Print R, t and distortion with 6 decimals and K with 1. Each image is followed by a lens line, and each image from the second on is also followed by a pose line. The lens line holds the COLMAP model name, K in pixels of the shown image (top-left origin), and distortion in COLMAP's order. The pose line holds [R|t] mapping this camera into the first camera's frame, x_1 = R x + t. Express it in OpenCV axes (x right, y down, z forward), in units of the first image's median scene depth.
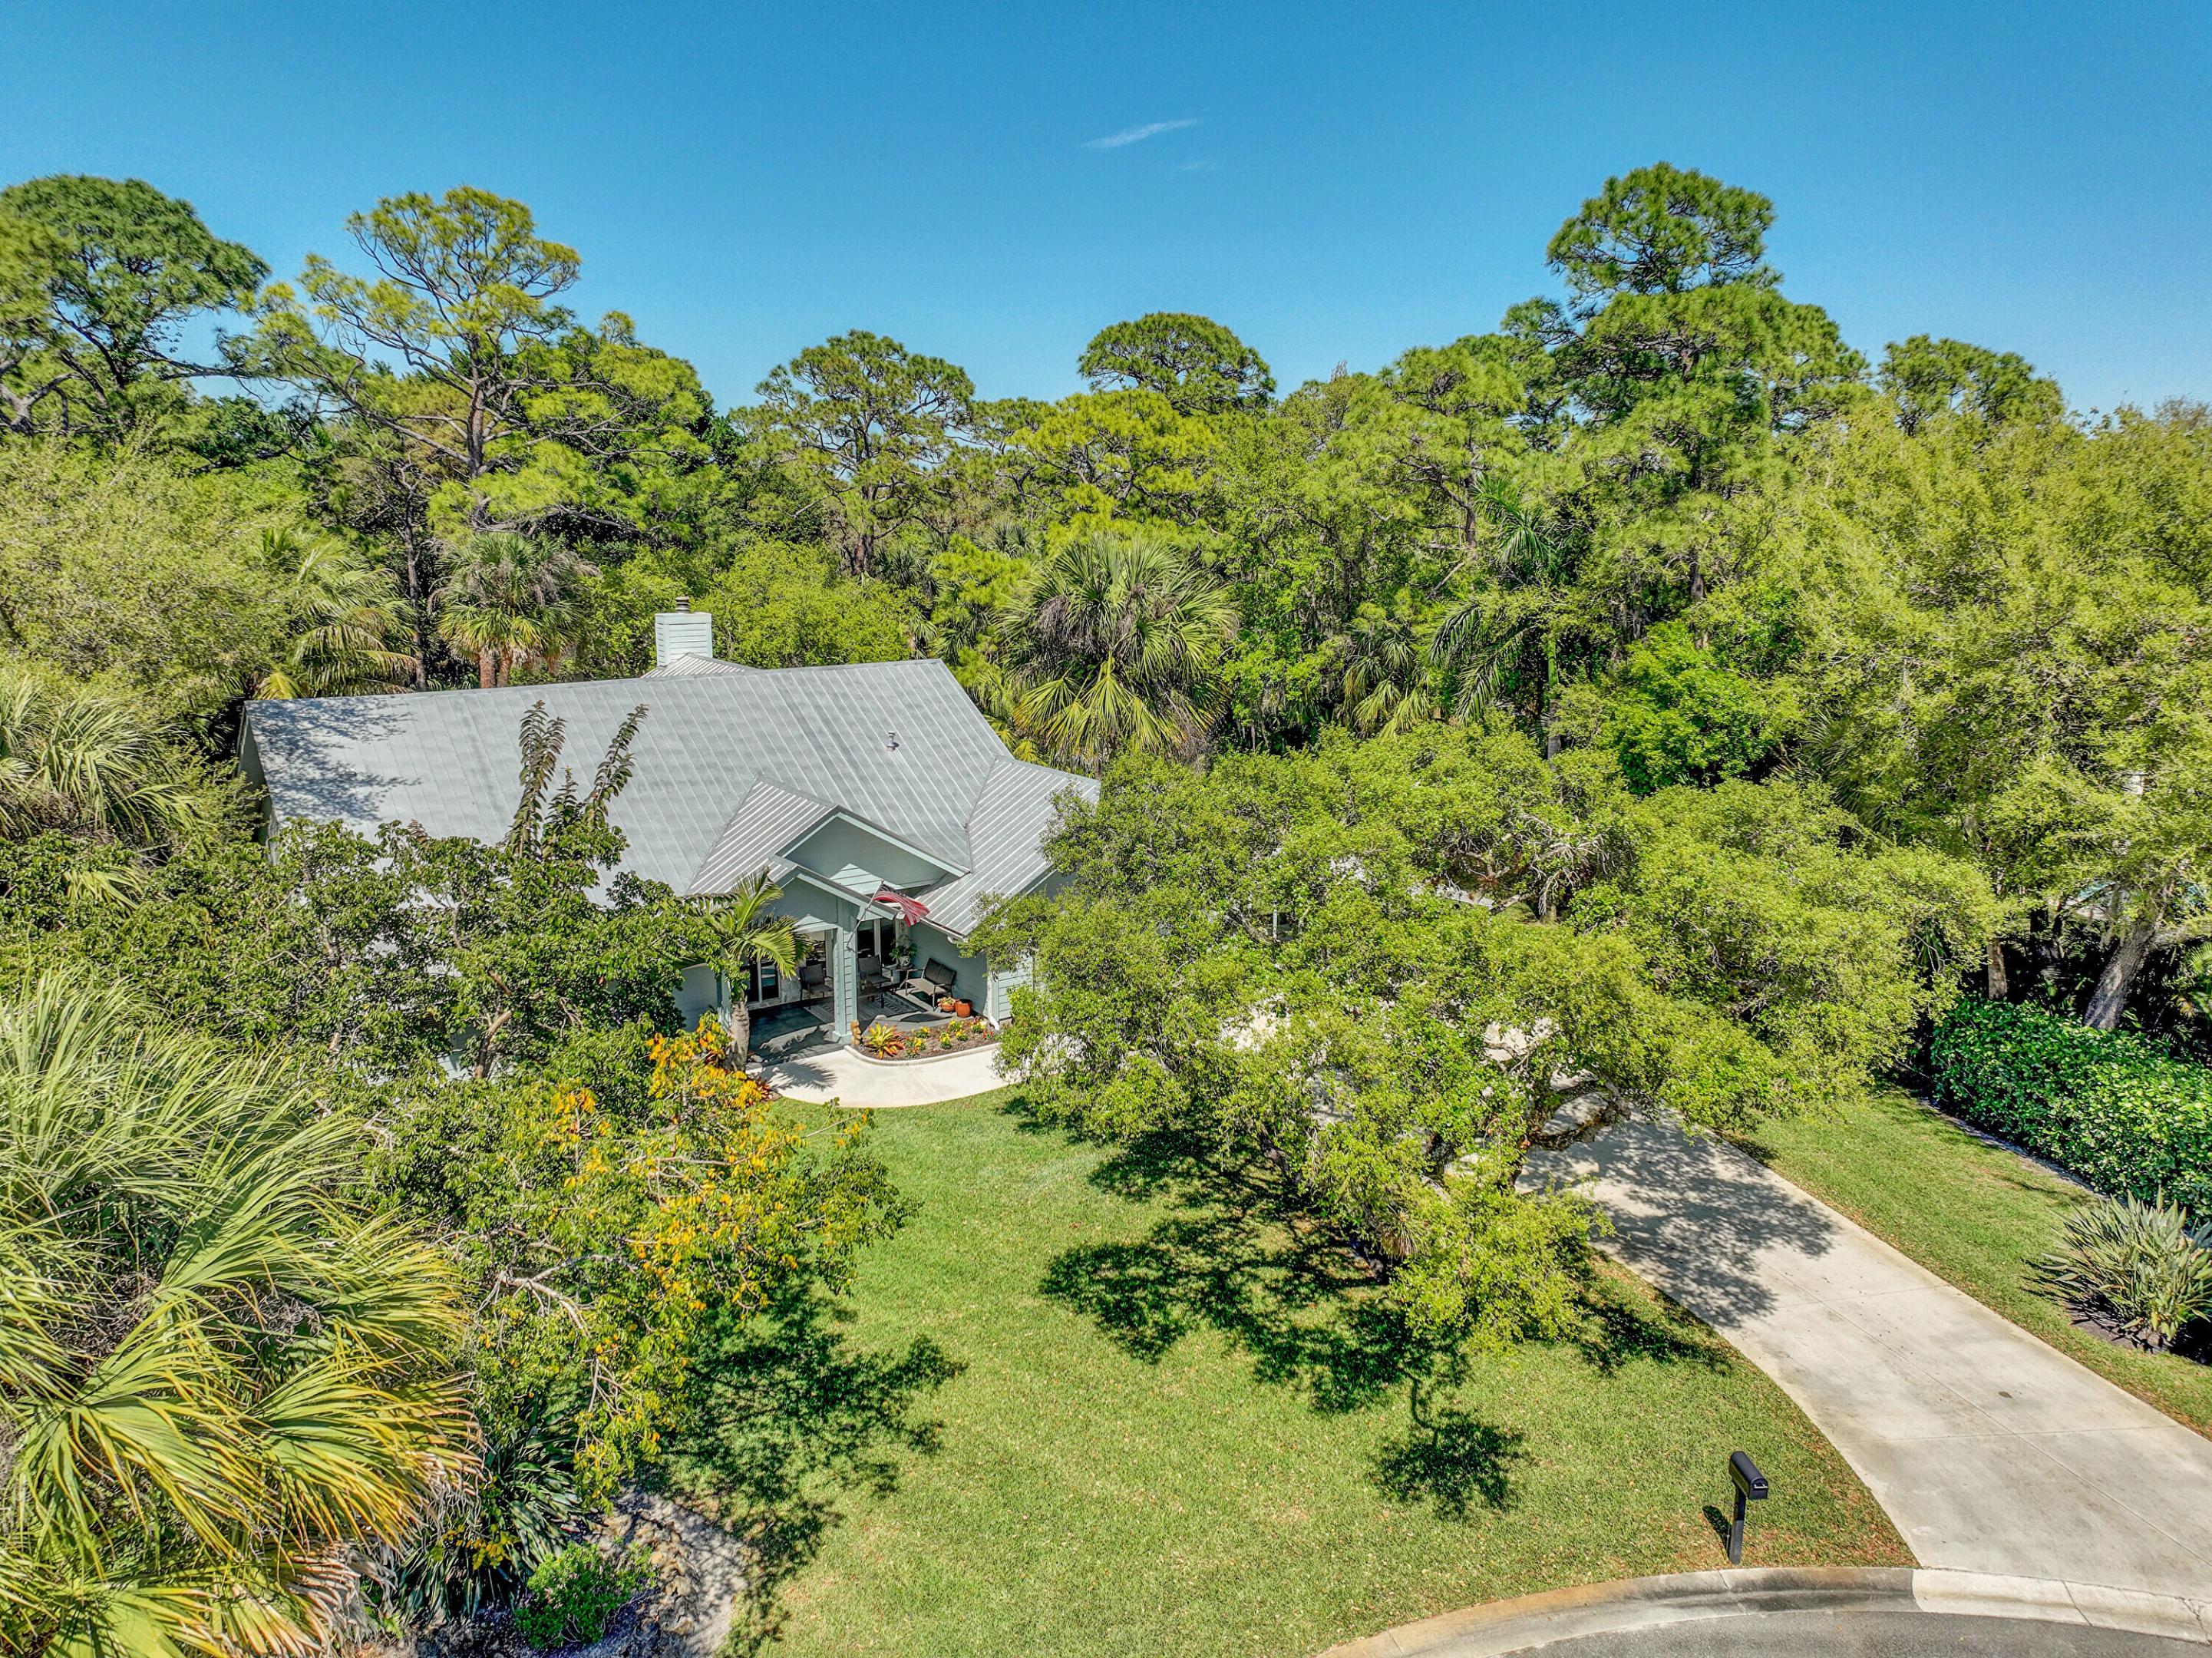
lens RADIAL K [[1557.3, 0, 1106.0], [0, 1557.3, 829.0], [0, 0, 1]] dist [0.009034, 0.001093]
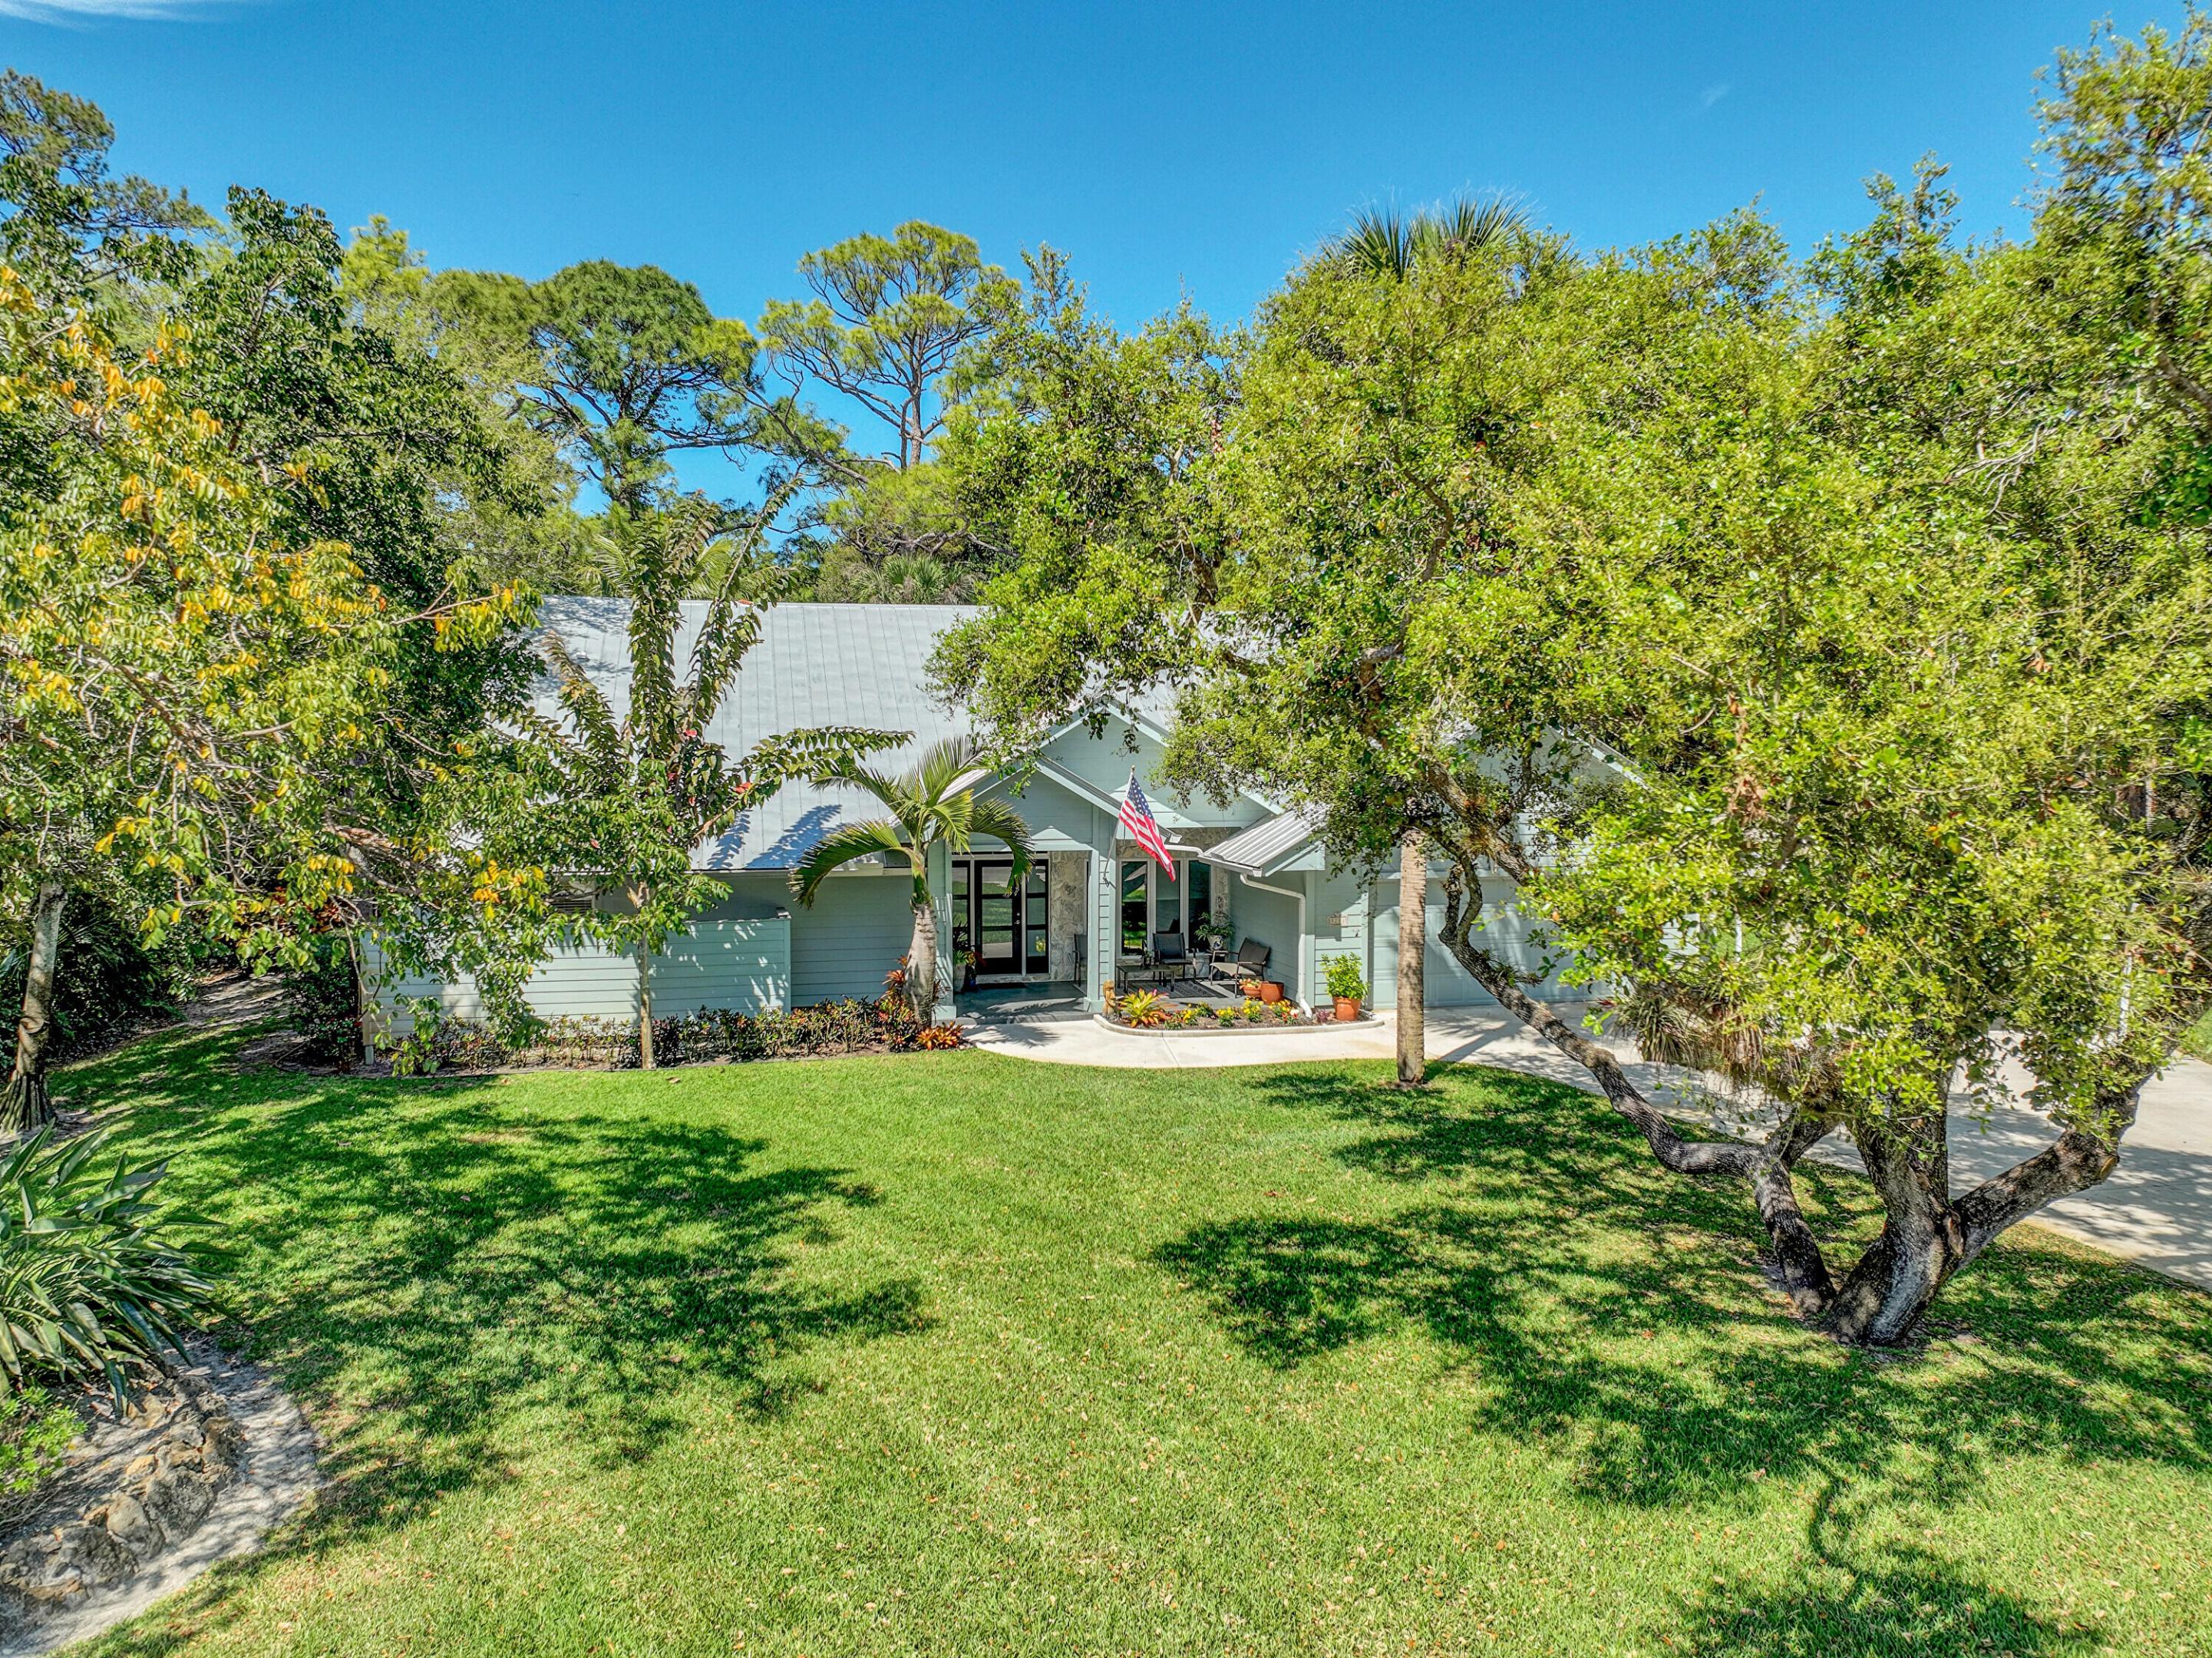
lens RADIAL K [[1557.3, 0, 1106.0], [0, 1557.3, 829.0], [0, 0, 1]] dist [0.009034, 0.001093]
pose [[0.931587, 0.016500, -0.363144, 0.148711], [-0.074649, 0.986363, -0.146683, 0.229312], [0.355772, 0.163757, 0.920114, 0.444154]]
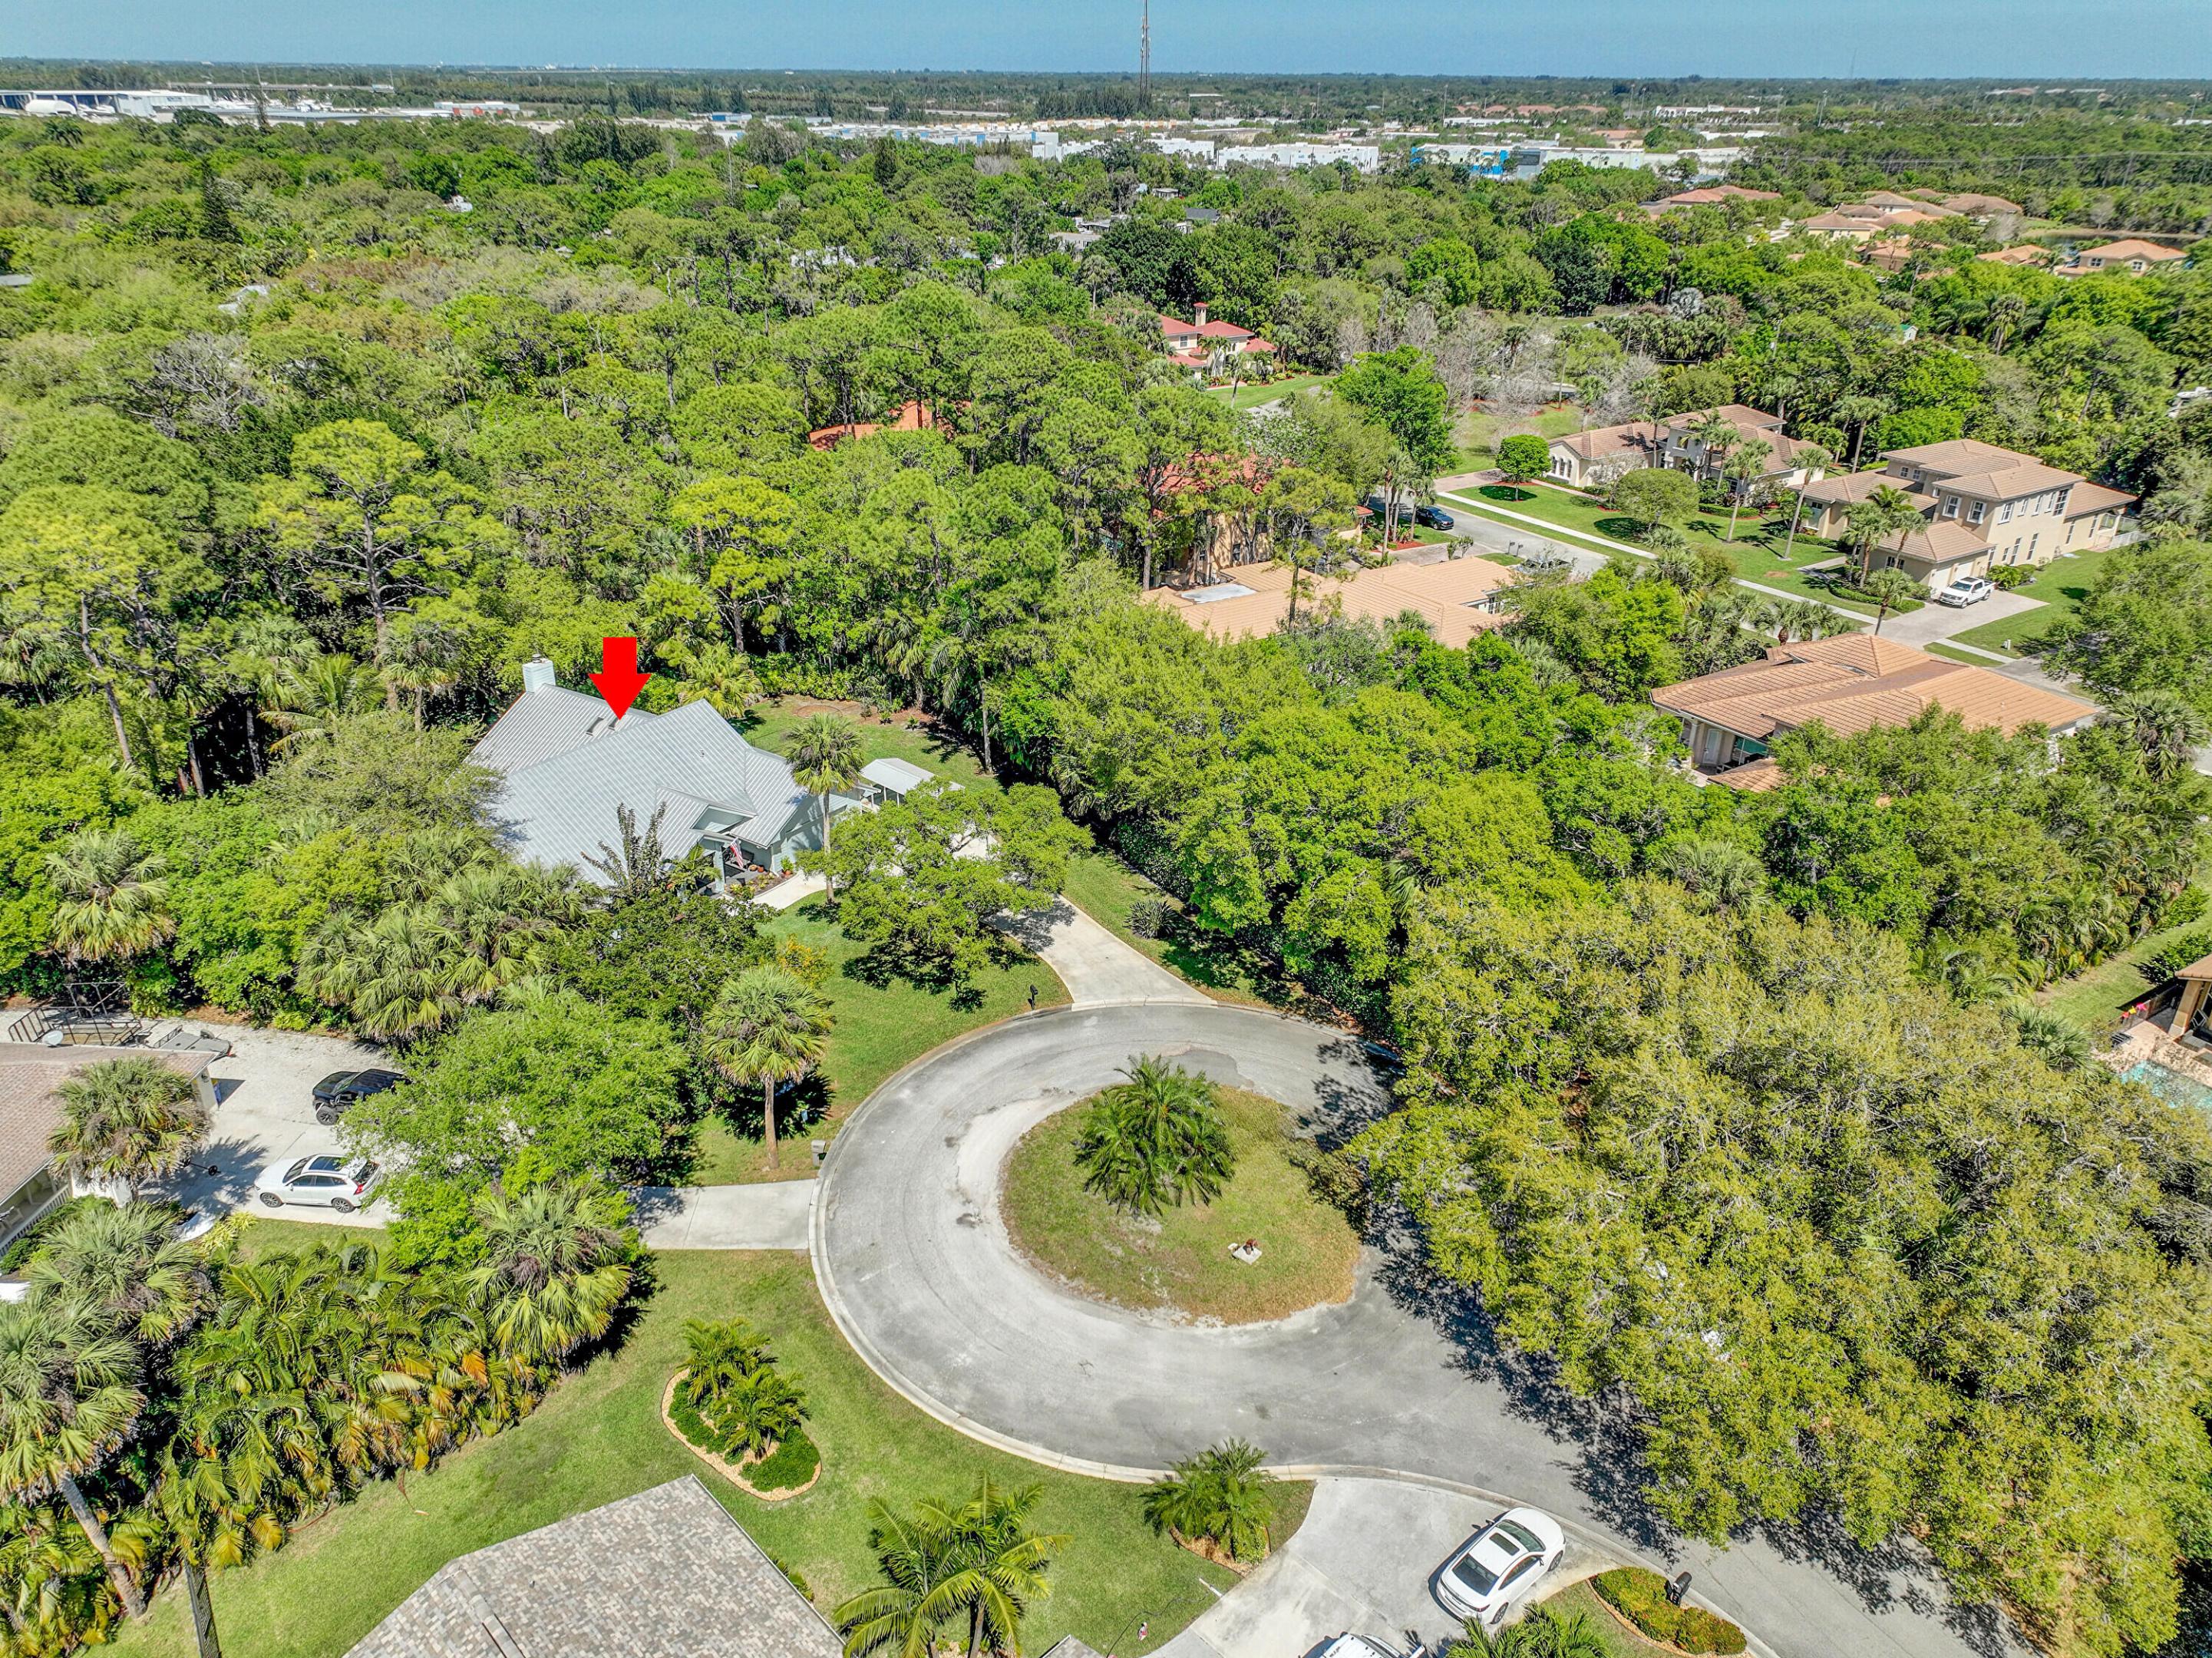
lens RADIAL K [[1557.3, 0, 1106.0], [0, 1557.3, 829.0], [0, 0, 1]] dist [0.009034, 0.001093]
pose [[0.941049, -0.143560, 0.306297, -0.494530], [0.064246, 0.964848, 0.254833, -0.825933], [-0.332114, -0.220132, 0.917193, -2.191308]]
